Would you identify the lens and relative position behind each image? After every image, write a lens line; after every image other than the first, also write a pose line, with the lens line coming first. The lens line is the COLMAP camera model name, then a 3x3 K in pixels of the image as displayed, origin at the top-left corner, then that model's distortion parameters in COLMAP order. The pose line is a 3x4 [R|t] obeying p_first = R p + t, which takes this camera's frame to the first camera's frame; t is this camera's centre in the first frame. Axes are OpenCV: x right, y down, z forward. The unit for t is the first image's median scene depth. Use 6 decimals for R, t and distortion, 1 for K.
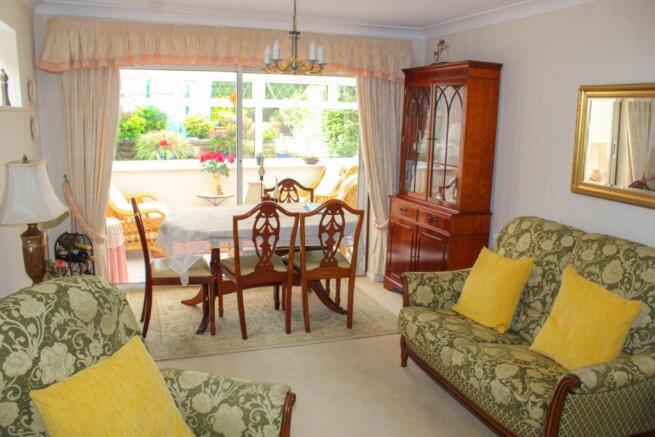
lens RADIAL K [[540.1, 0, 327.5], [0, 540.1, 218.5], [0, 0, 1]] dist [-0.174099, 0.152679]
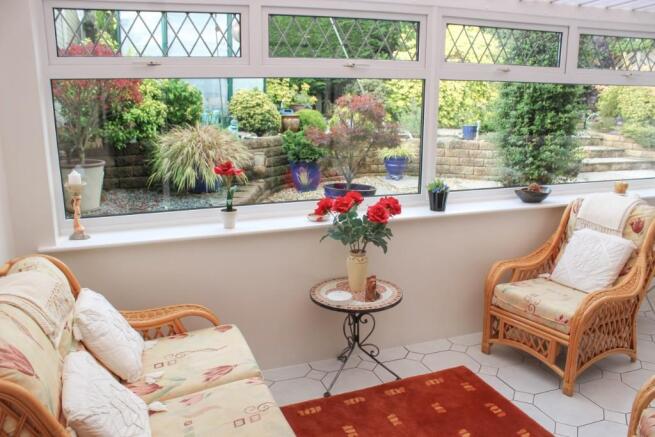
lens RADIAL K [[540.1, 0, 327.5], [0, 540.1, 218.5], [0, 0, 1]] dist [-0.174099, 0.152679]
pose [[0.999778, -0.015414, -0.014348, -0.177262], [0.016128, 0.998567, 0.051030, -0.098245], [0.013541, -0.051250, 0.998594, 0.464447]]
